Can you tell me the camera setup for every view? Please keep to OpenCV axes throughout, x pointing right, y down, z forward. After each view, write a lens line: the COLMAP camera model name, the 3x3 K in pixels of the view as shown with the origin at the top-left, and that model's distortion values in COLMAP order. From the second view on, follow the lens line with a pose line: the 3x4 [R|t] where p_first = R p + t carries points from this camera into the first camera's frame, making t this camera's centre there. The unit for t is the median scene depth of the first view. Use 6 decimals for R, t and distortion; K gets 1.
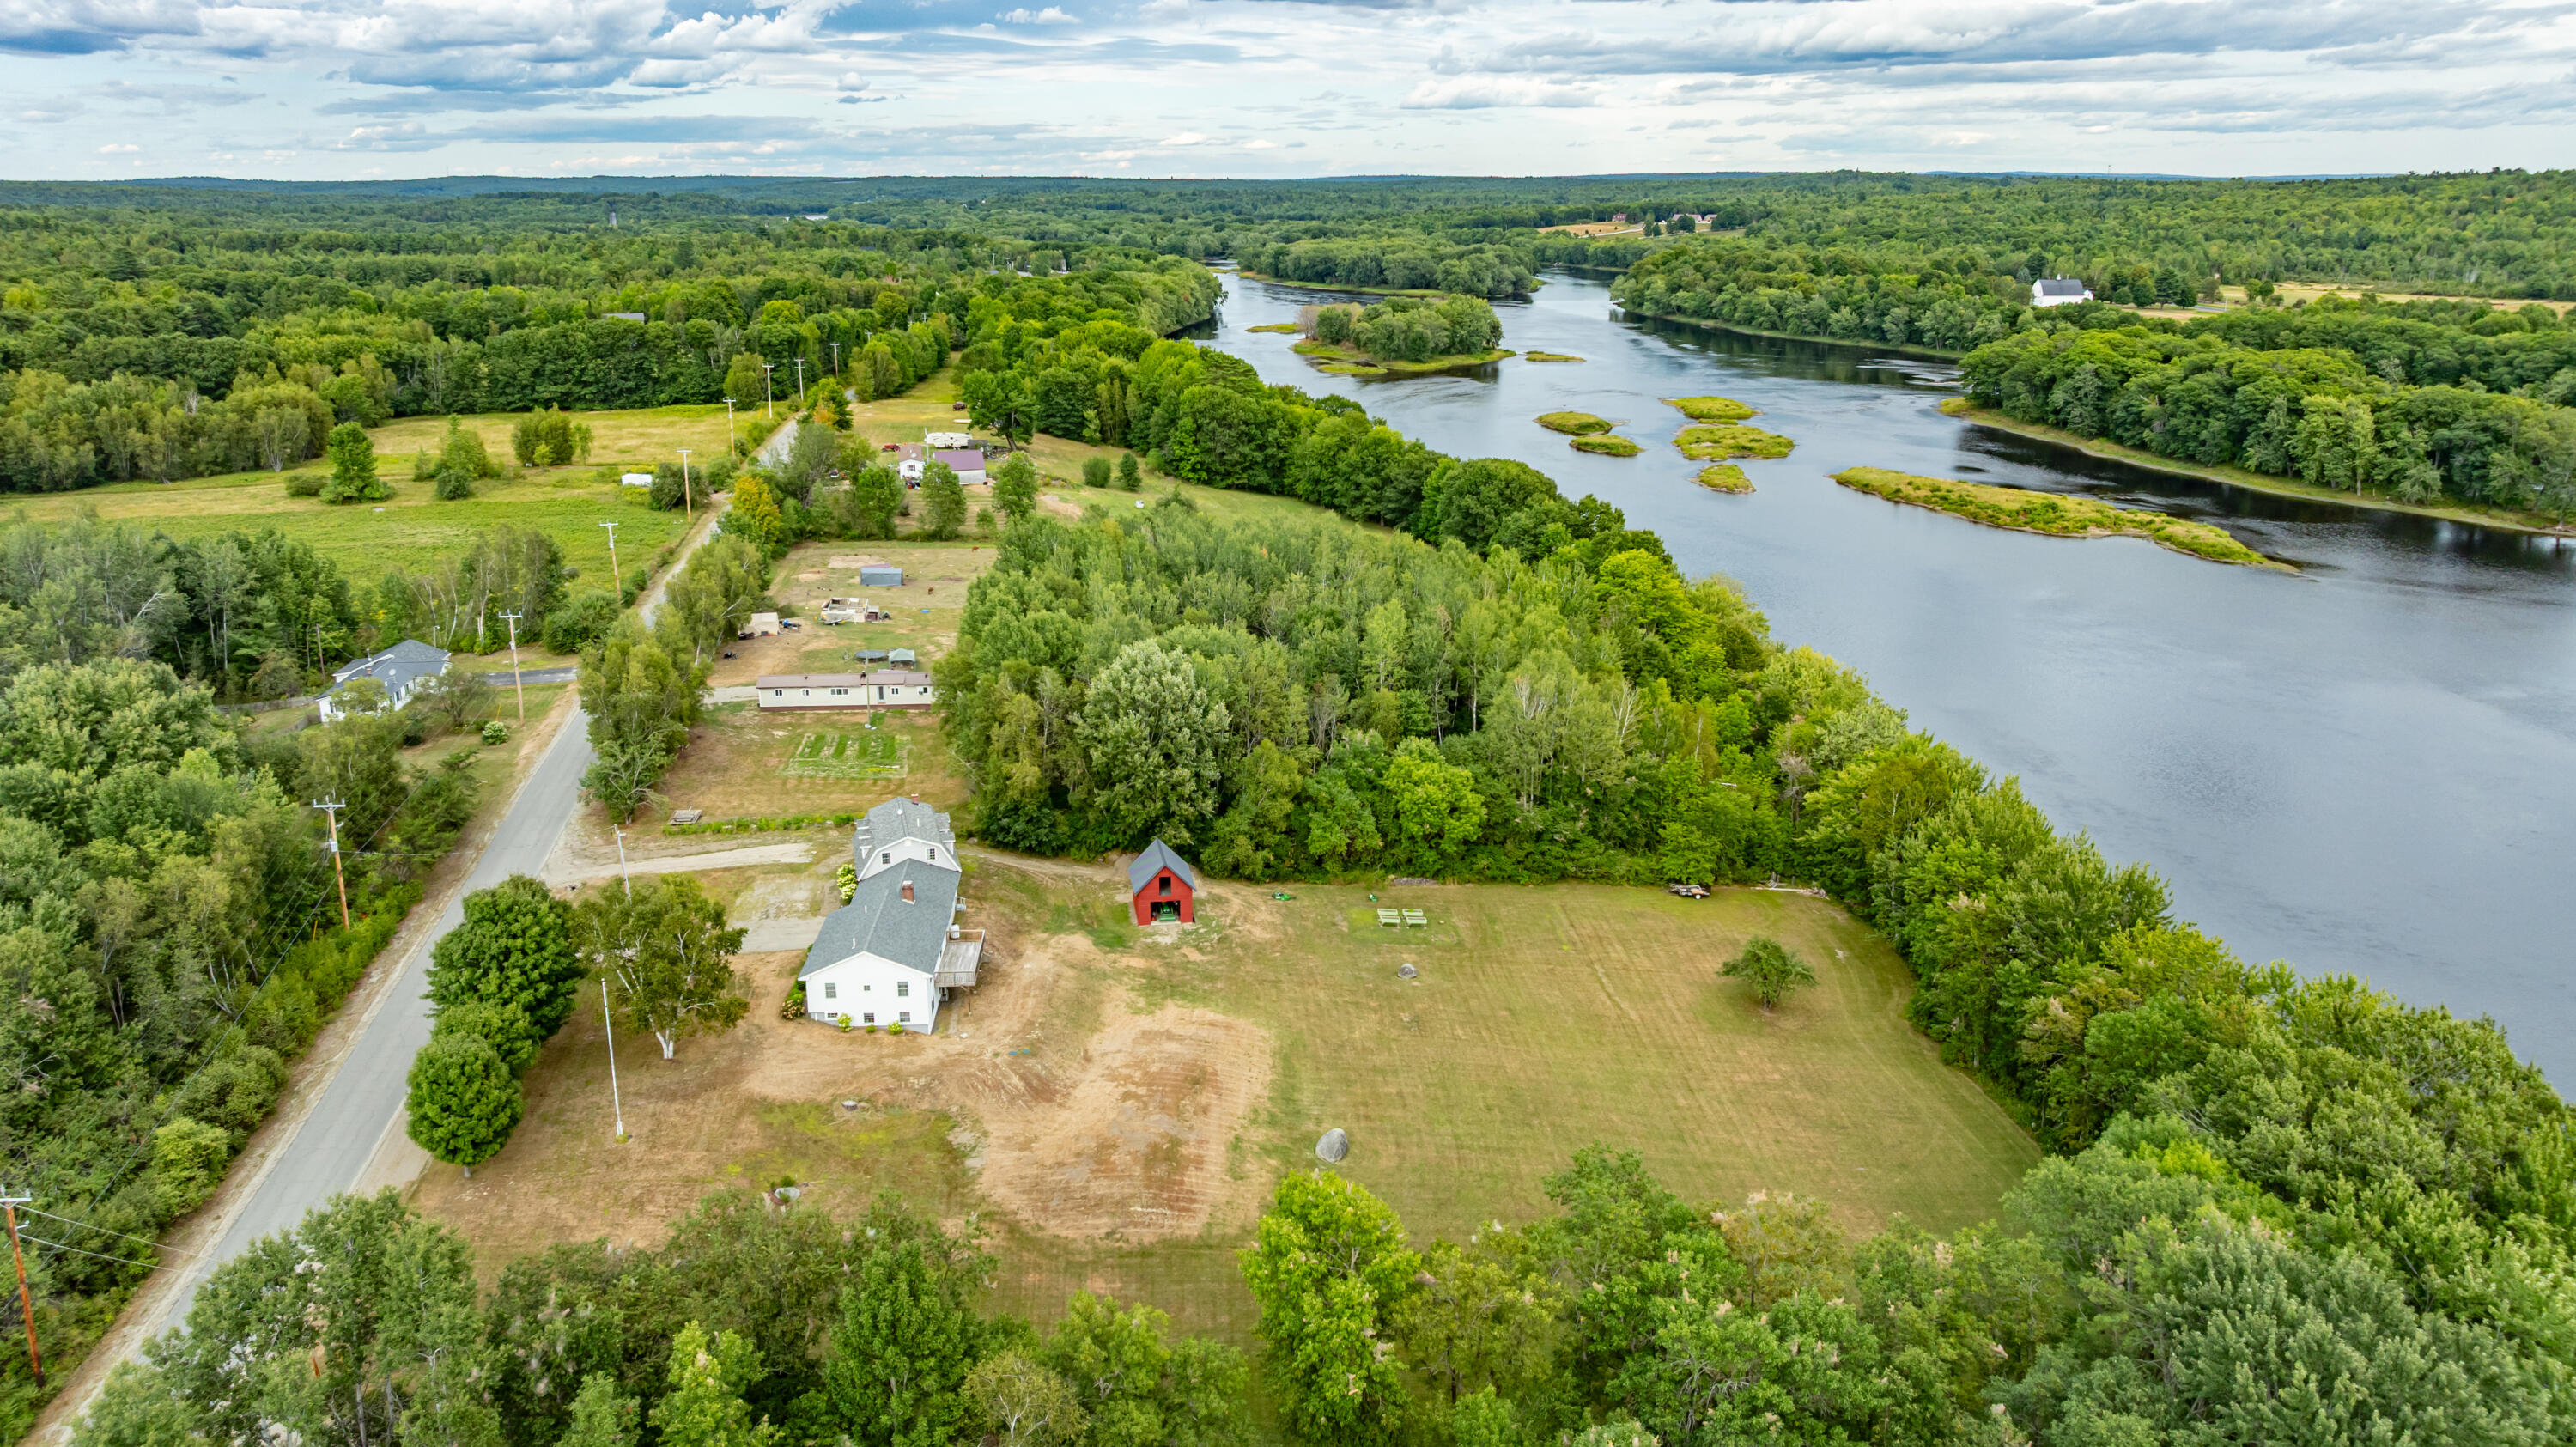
lens RADIAL K [[1928.6, 0, 1300.8], [0, 1928.6, 731.9], [0, 0, 1]] dist [-0.004397, -0.000904]
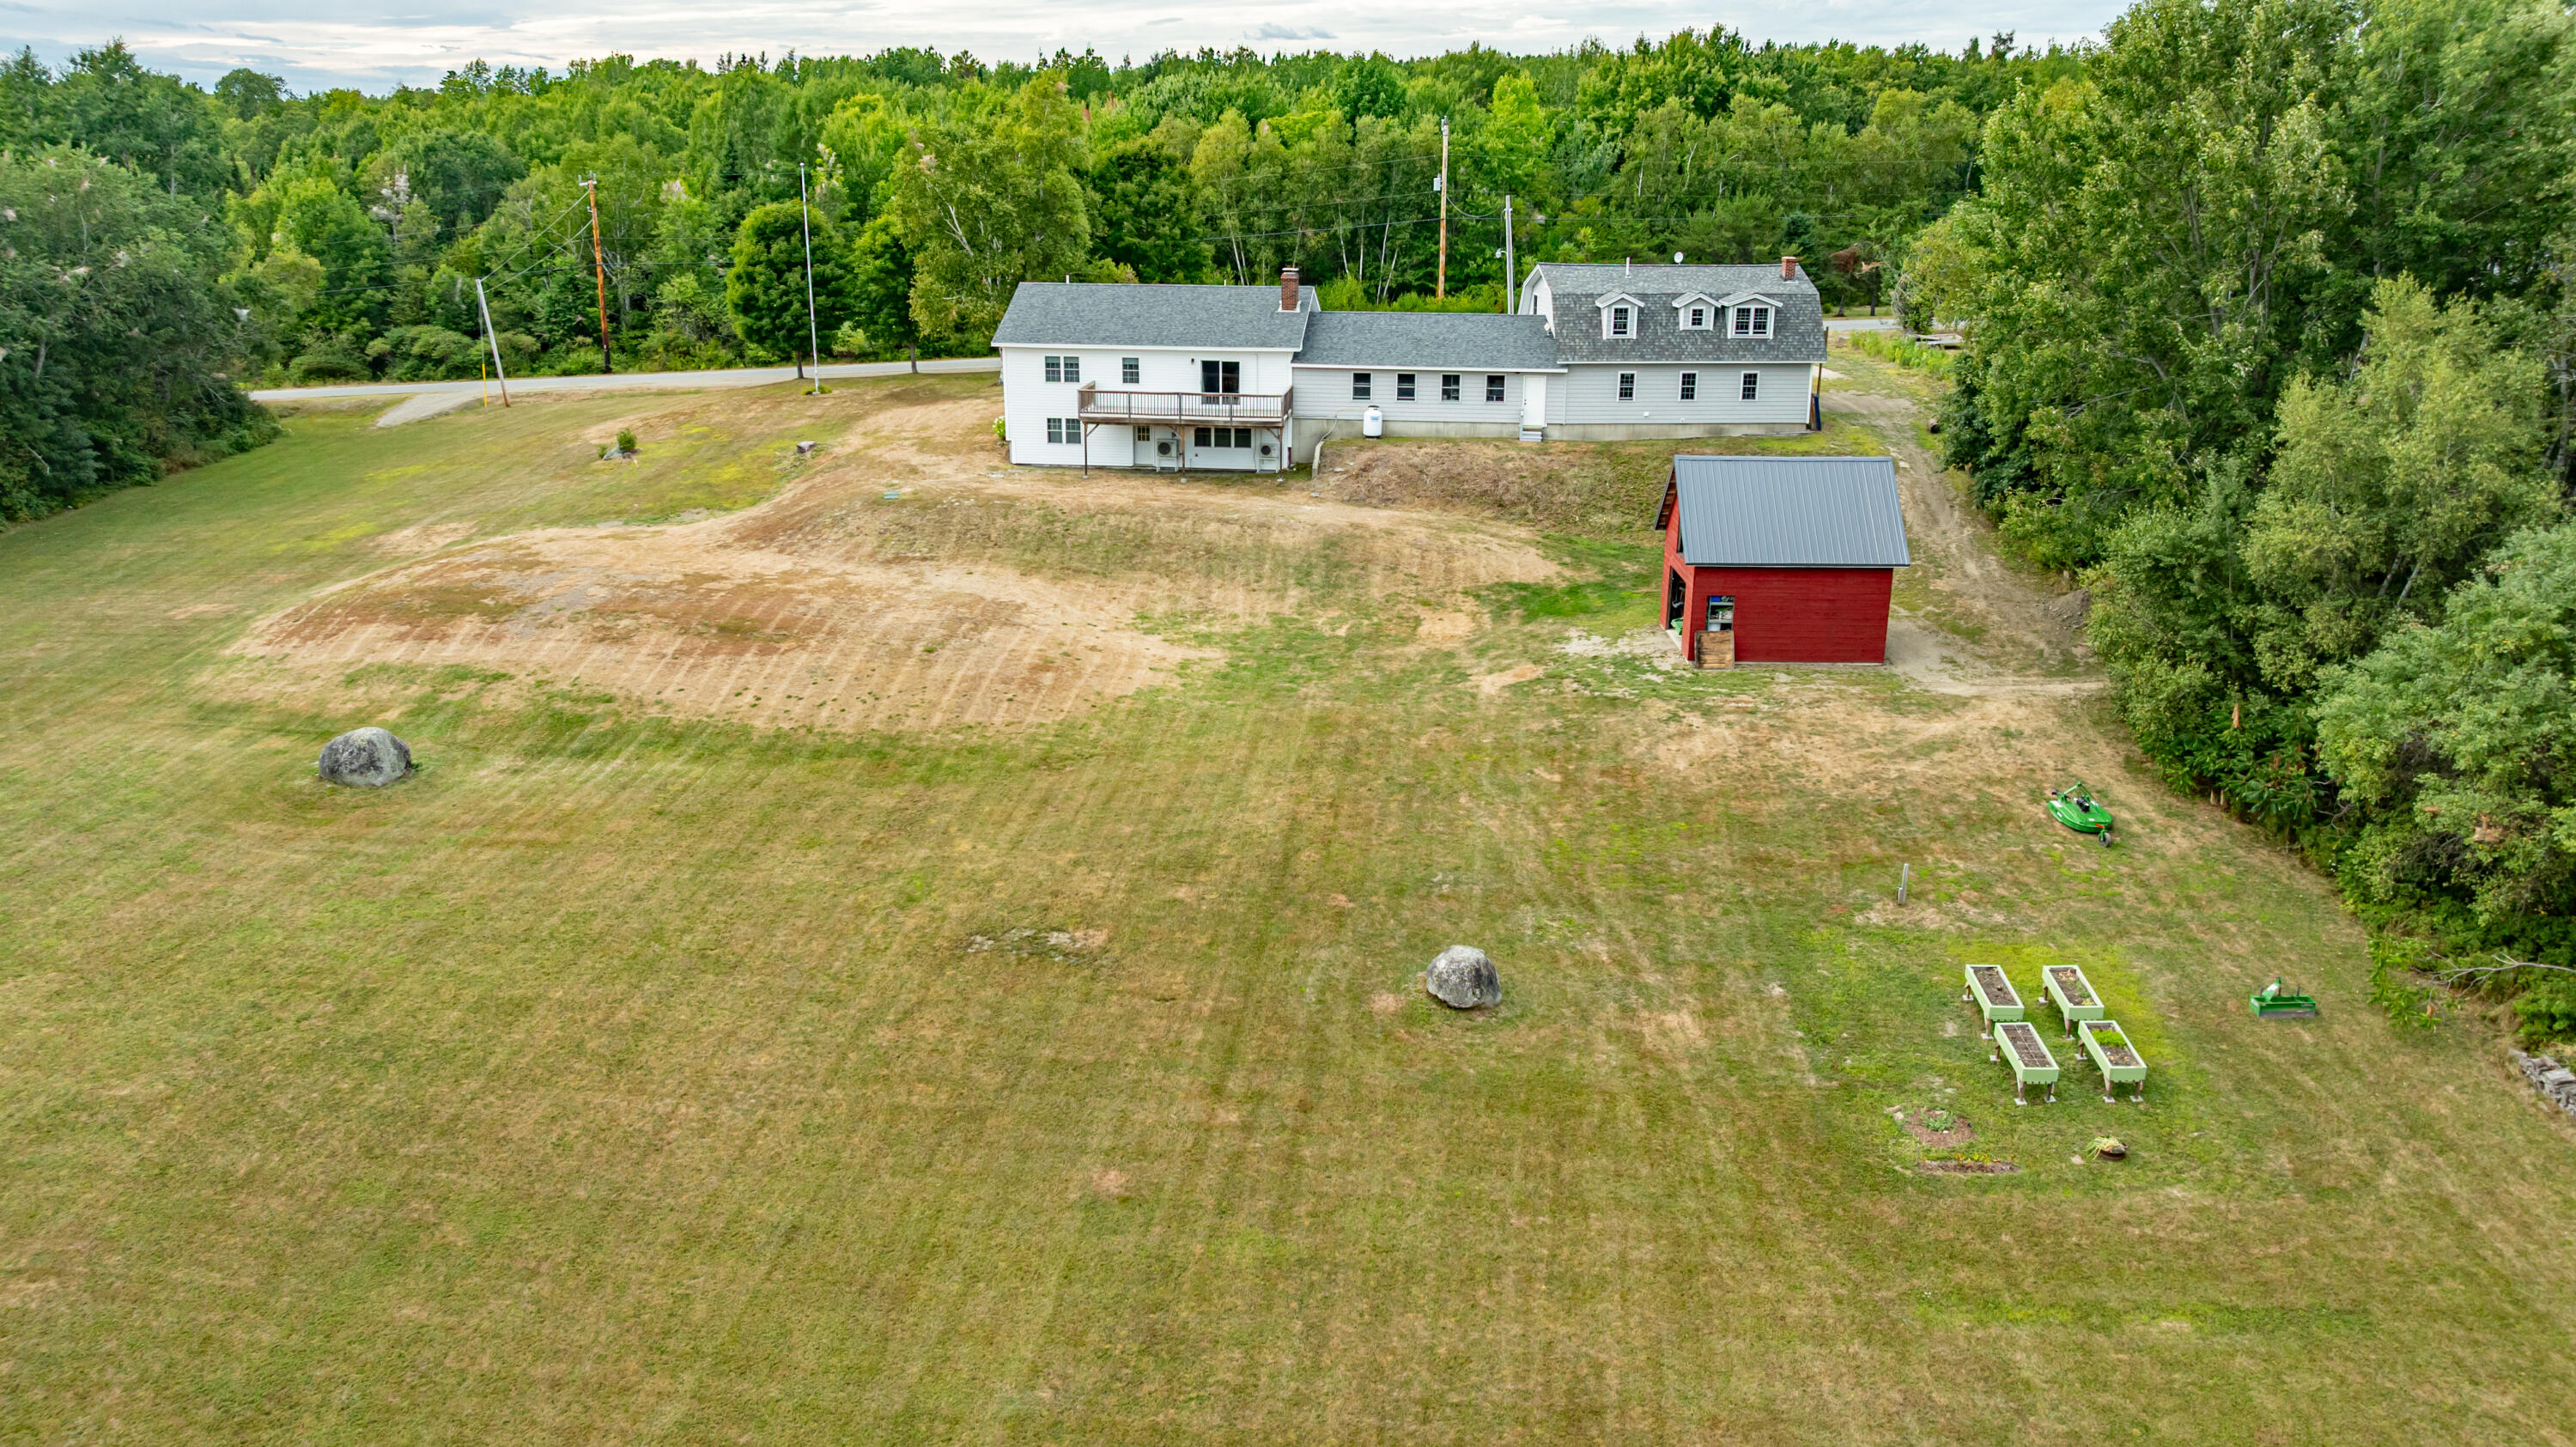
lens RADIAL K [[1910.8, 0, 1253.8], [0, 1910.8, 727.6], [0, 0, 1]] dist [-0.011487, -0.007908]
pose [[-0.197151, 0.284908, -0.938061, 0.130068], [-0.284173, 0.899155, 0.332815, 0.008555], [0.938284, 0.332187, -0.096306, 0.444251]]
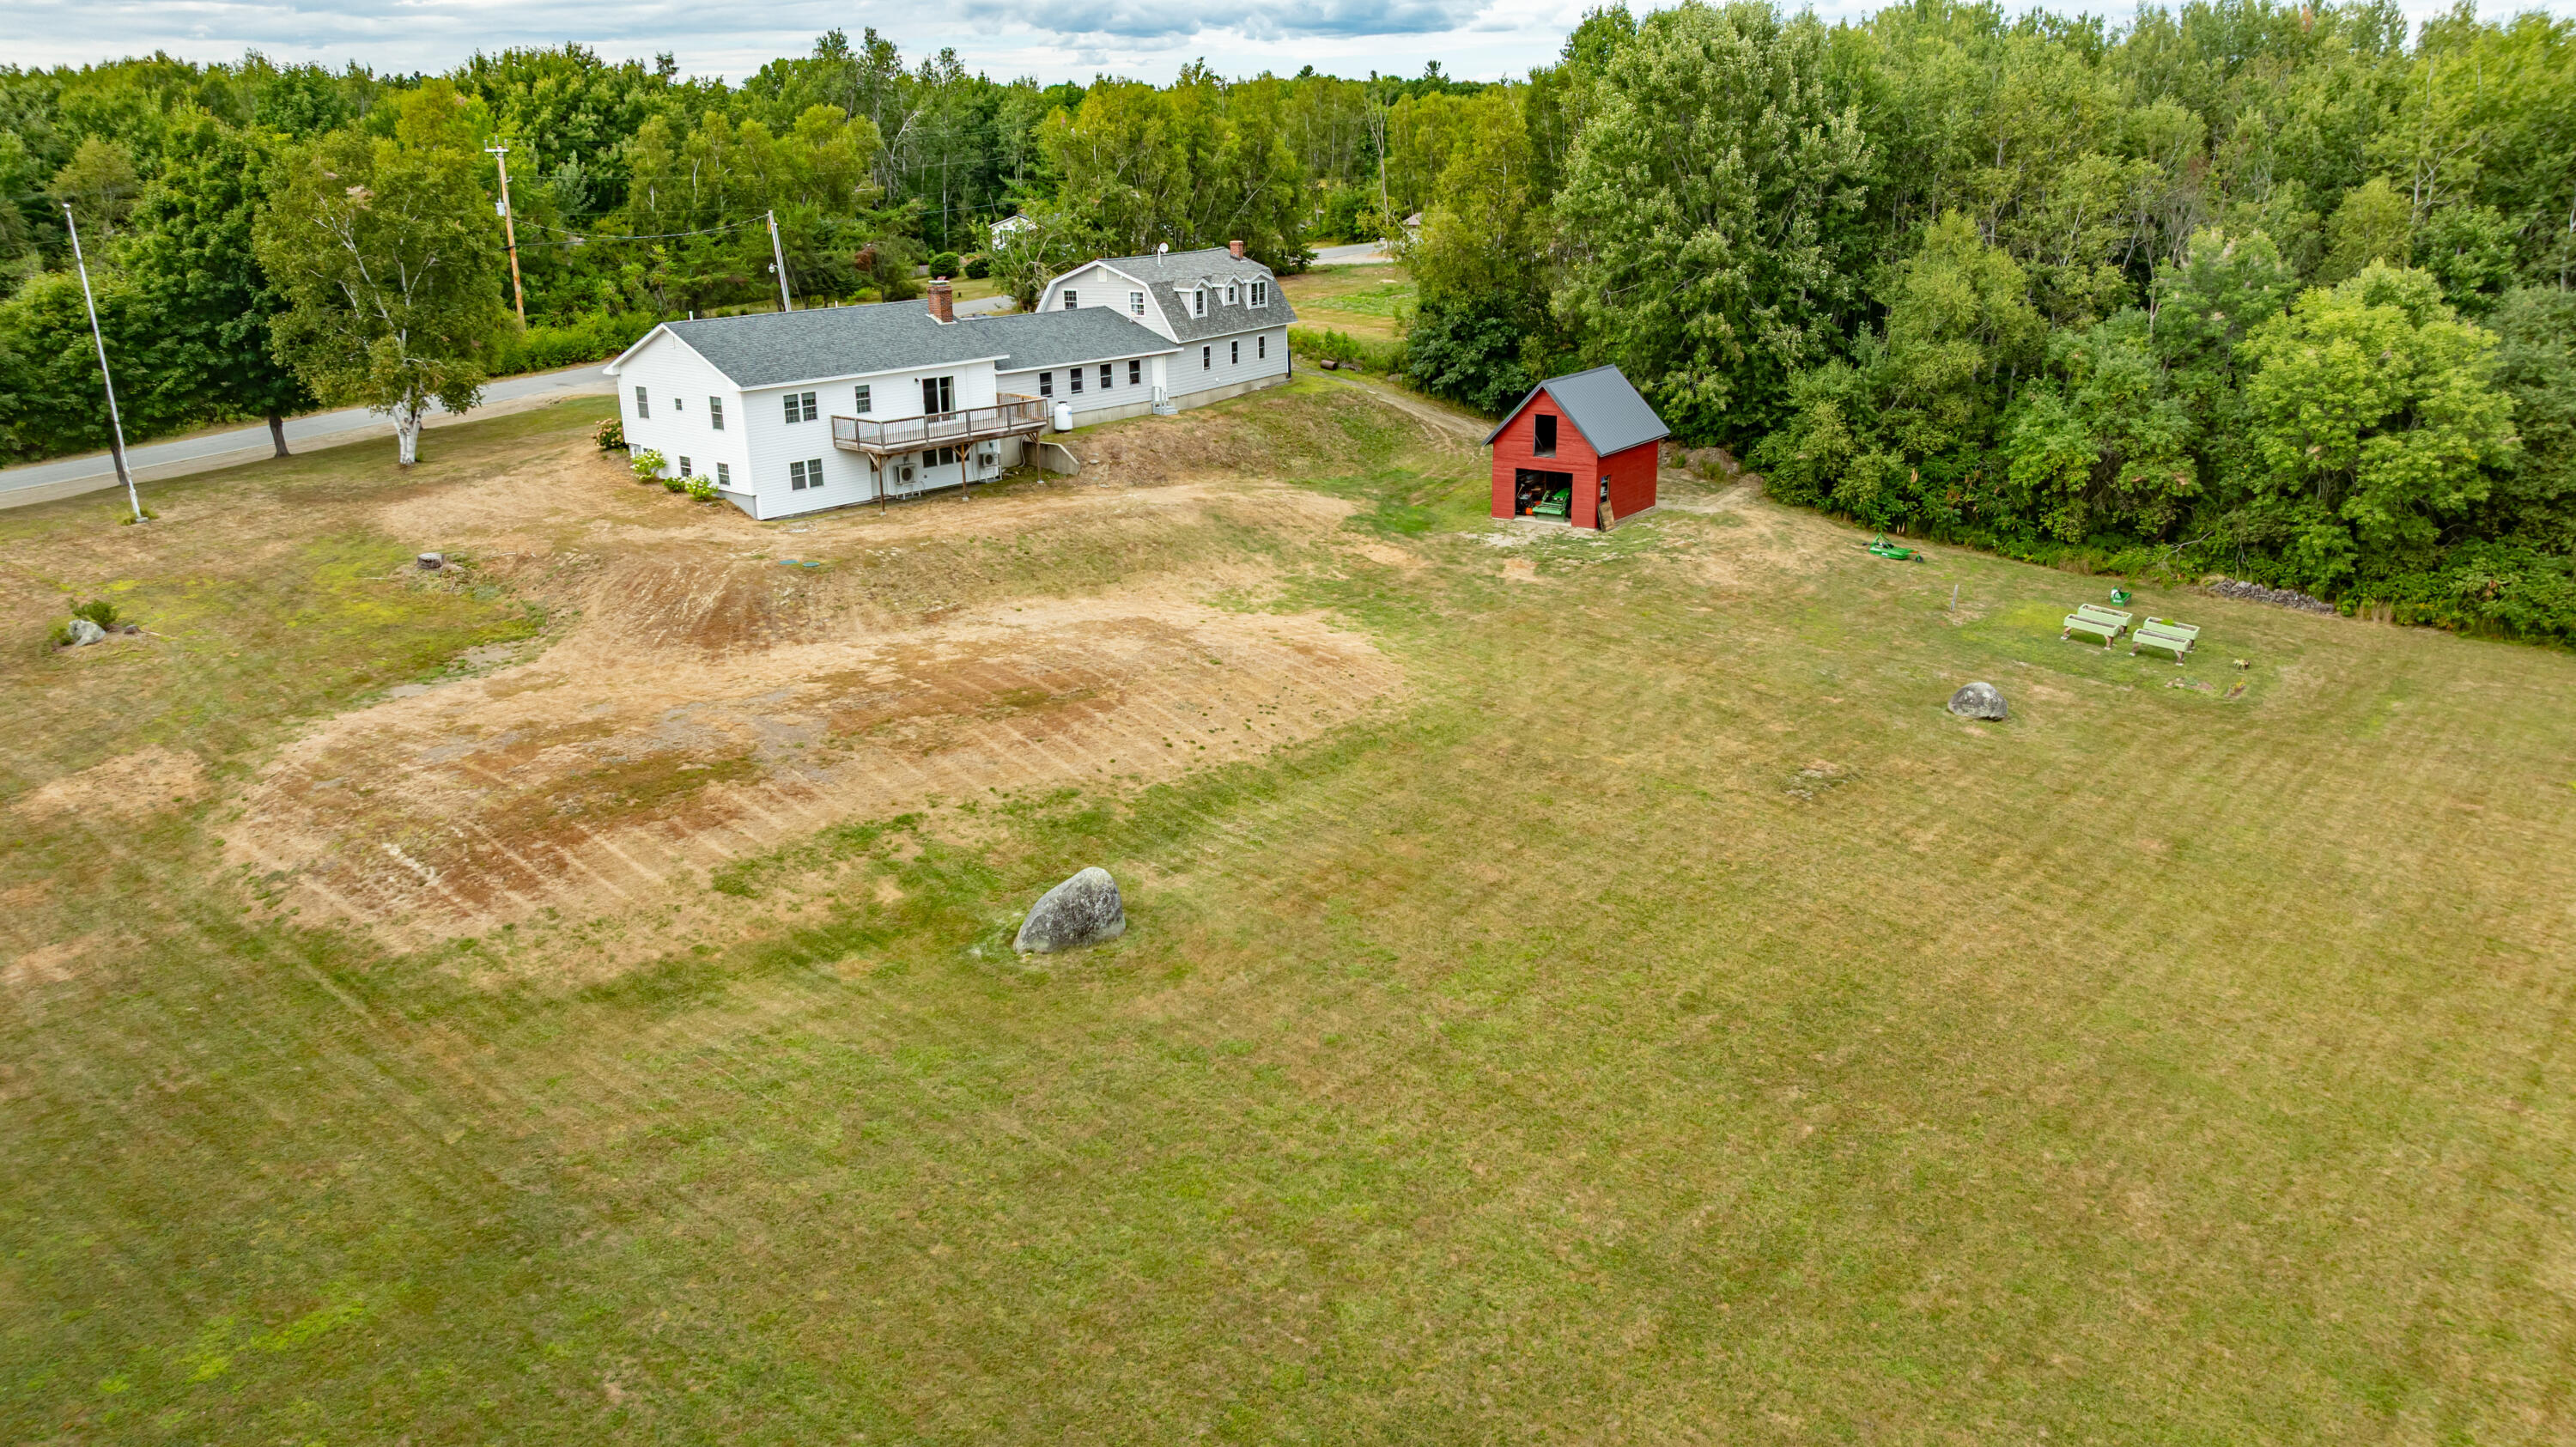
lens RADIAL K [[1848.7, 0, 1276.7], [0, 1848.7, 705.7], [0, 0, 1]] dist [-0.013162, -0.003529]
pose [[0.702434, 0.192152, -0.685320, 0.092700], [-0.184692, 0.979095, 0.085218, 0.053852], [0.687368, 0.066713, 0.723239, 0.291145]]
